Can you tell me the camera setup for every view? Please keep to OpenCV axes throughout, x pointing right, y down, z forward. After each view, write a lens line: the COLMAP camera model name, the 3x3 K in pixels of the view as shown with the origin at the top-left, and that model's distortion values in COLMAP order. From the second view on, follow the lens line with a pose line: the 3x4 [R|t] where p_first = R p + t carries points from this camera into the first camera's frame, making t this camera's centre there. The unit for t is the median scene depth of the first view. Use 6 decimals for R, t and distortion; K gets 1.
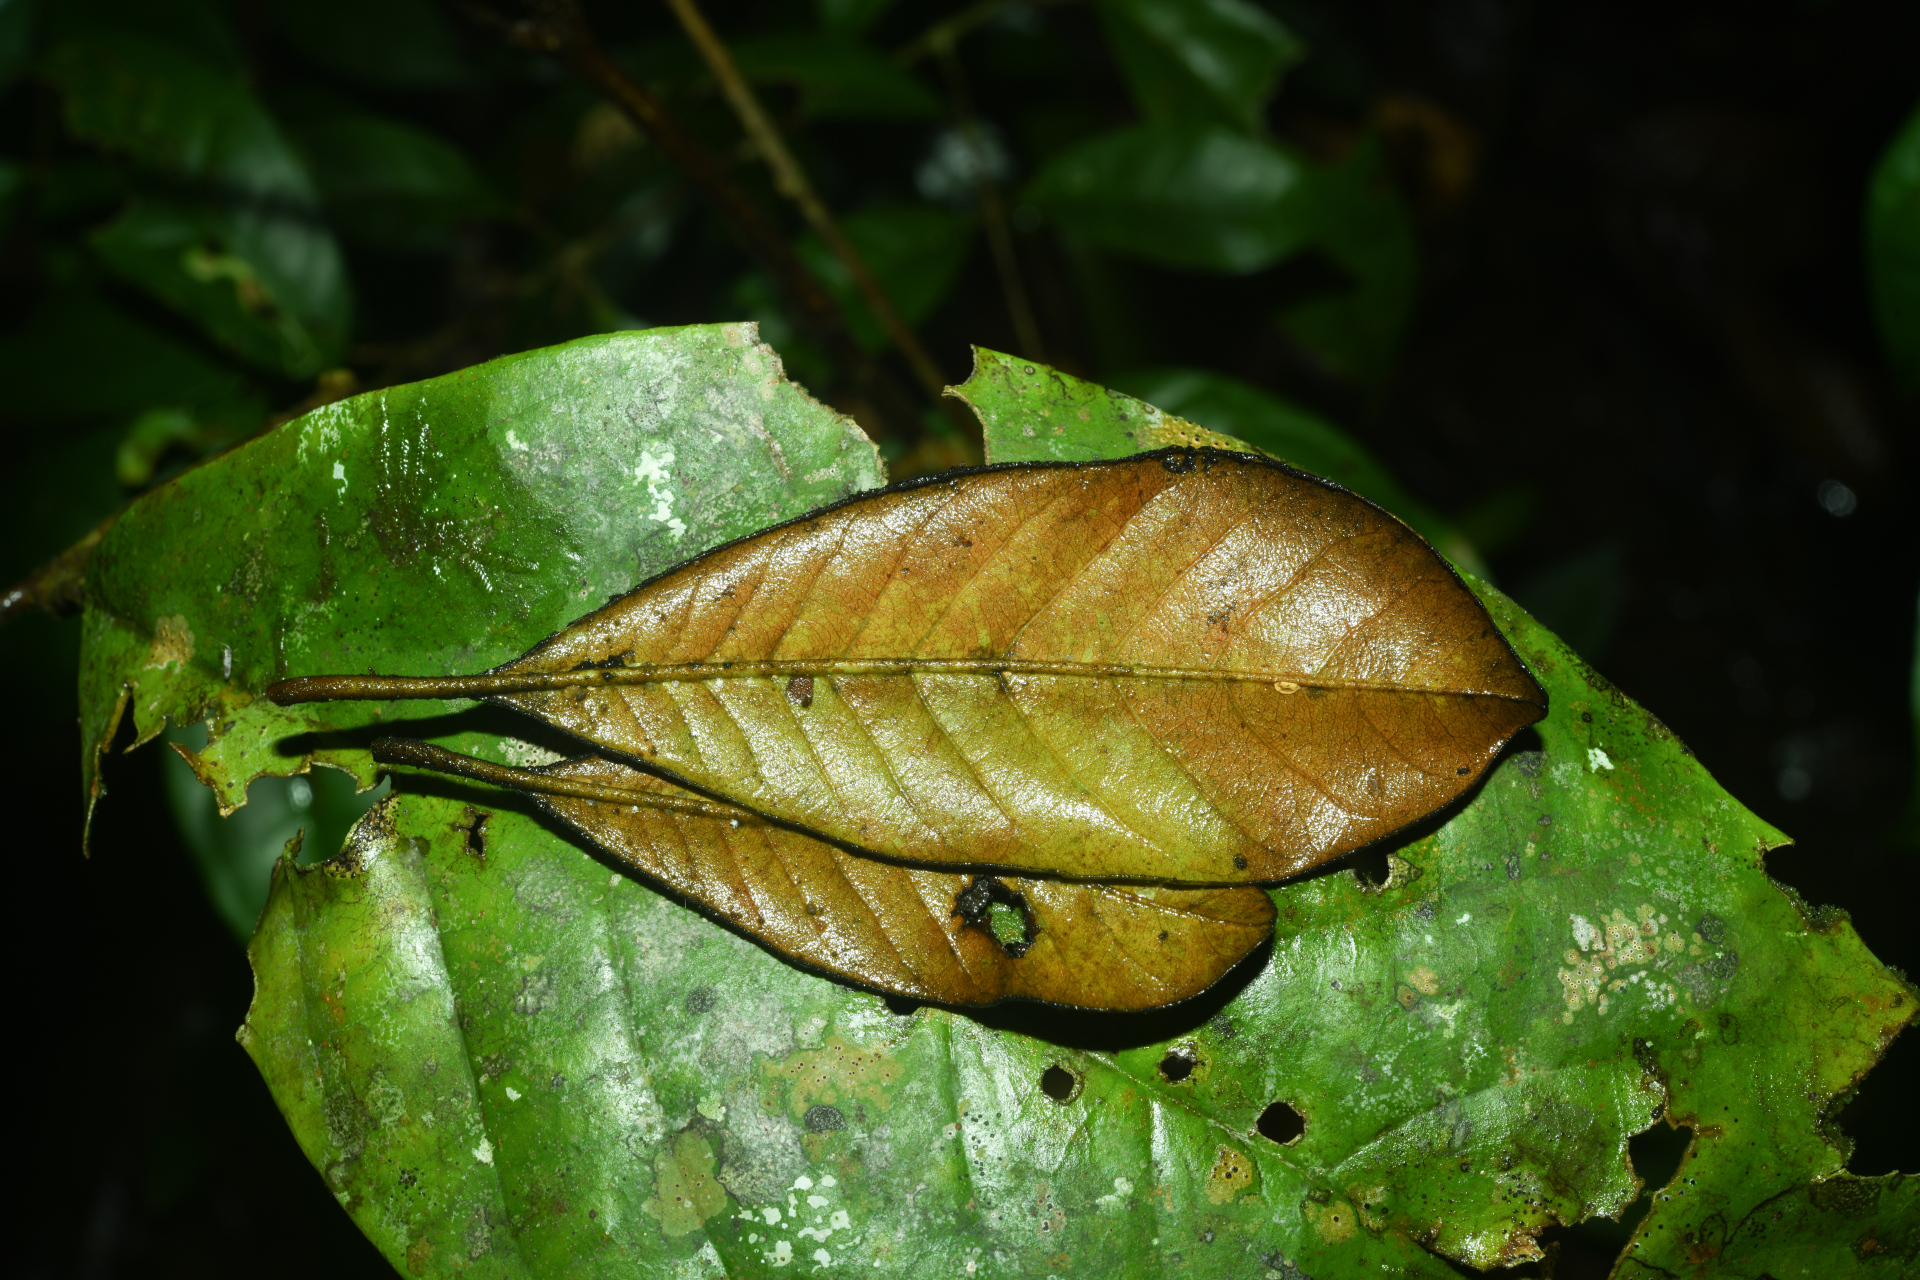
lens RADIAL K [[3293.1, 0, 952.6], [0, 3293.1, 666.1], [0, 0, 1]] dist [-0.013408, 0.000000]
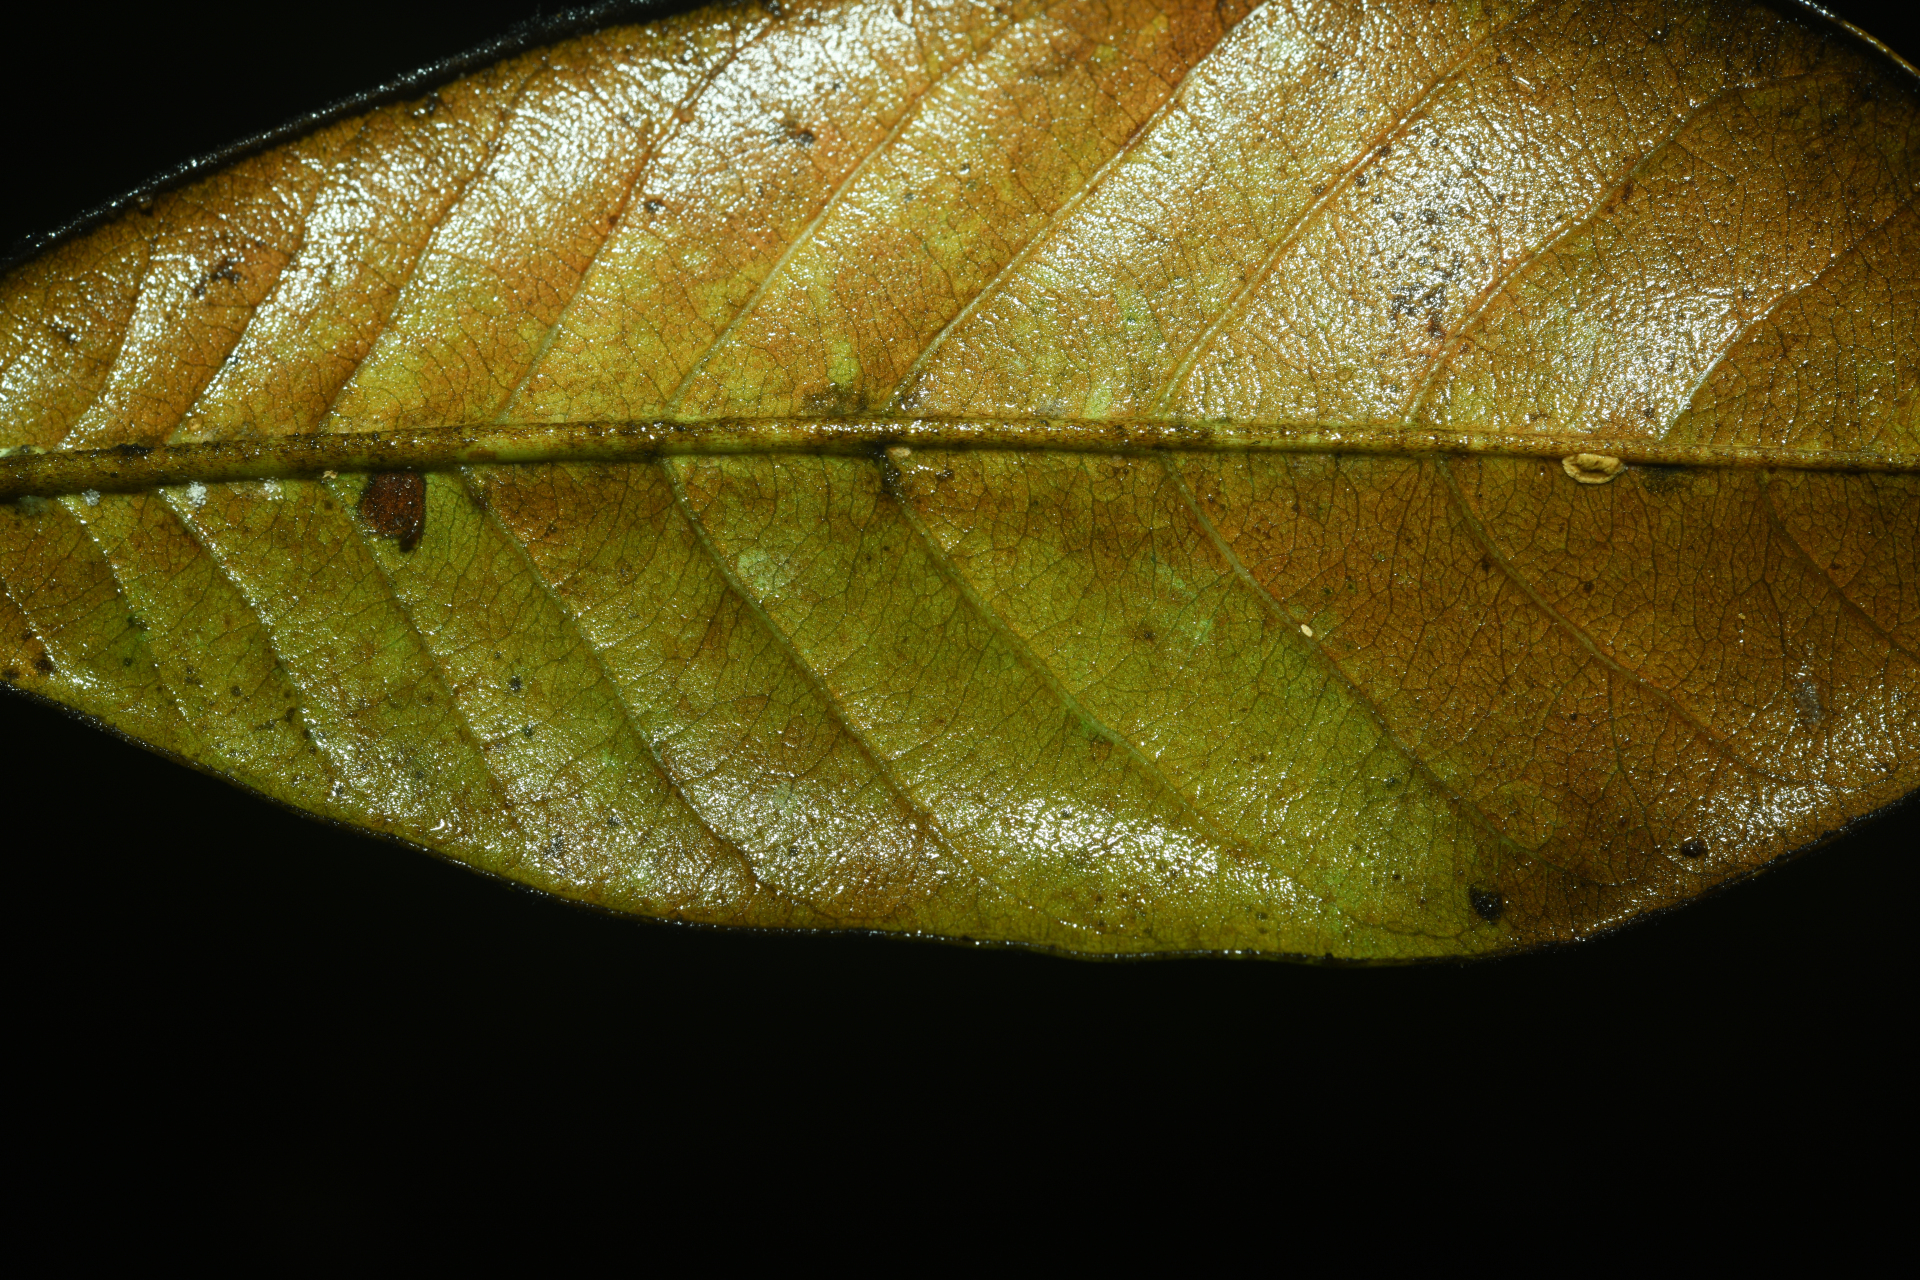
lens RADIAL K [[3293.1, 0, 962.2], [0, 3293.1, 650.1], [0, 0, 1]] dist [-0.013408, 0.000000]
pose [[0.999495, -0.025129, -0.019438, 0.029476], [0.026448, 0.997137, 0.070843, -0.001737], [0.017602, -0.071321, 0.997298, 0.558522]]
